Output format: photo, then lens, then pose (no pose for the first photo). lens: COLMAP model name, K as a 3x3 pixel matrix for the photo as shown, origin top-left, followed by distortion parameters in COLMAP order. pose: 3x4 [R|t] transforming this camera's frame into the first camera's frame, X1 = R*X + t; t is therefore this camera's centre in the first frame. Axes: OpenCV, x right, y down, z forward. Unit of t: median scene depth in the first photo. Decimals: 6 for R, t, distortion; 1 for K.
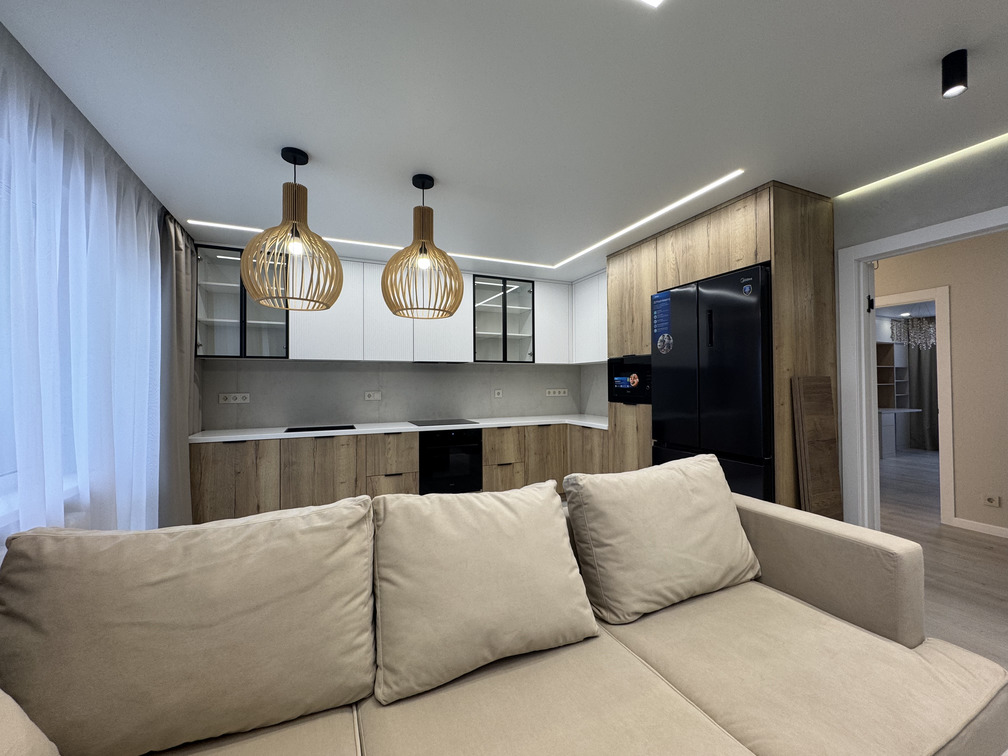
lens RADIAL K [[401.3, 0, 501.9], [0, 401.3, 380.0], [0, 0, 1]] dist [-0.002222, 0.000338]
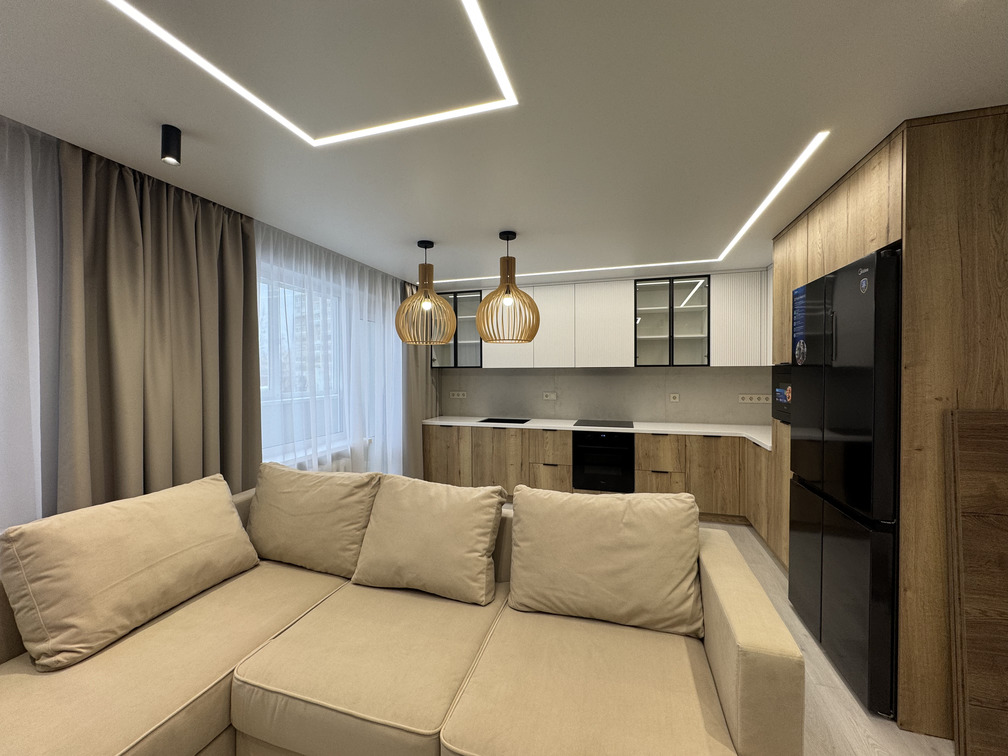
lens RADIAL K [[401.3, 0, 502.6], [0, 401.3, 377.1], [0, 0, 1]] dist [-0.002222, 0.000338]
pose [[0.757162, 0.012439, -0.653109, 0.405366], [0.006238, 0.999635, 0.026270, -0.056351], [0.653198, -0.023964, 0.756808, 0.016363]]
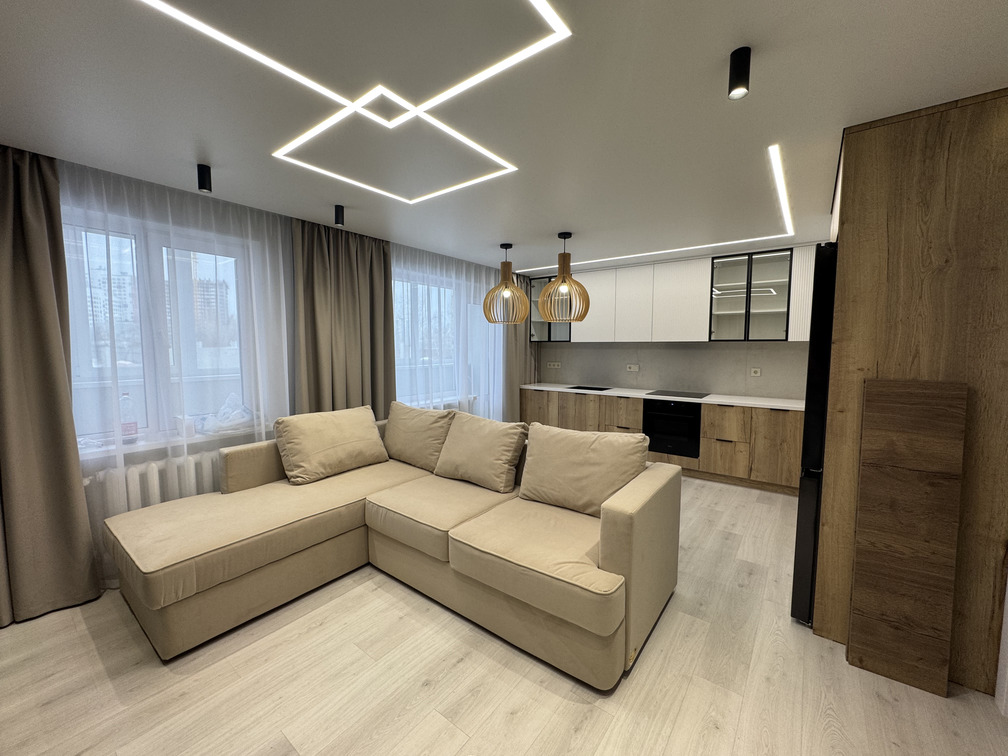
lens RADIAL K [[401.3, 0, 503.5], [0, 401.3, 377.5], [0, 0, 1]] dist [-0.002222, 0.000338]
pose [[0.484249, 0.076501, -0.871579, 0.717811], [0.004158, 0.995958, 0.089728, -0.056041], [0.874920, -0.047074, 0.481973, 0.005207]]
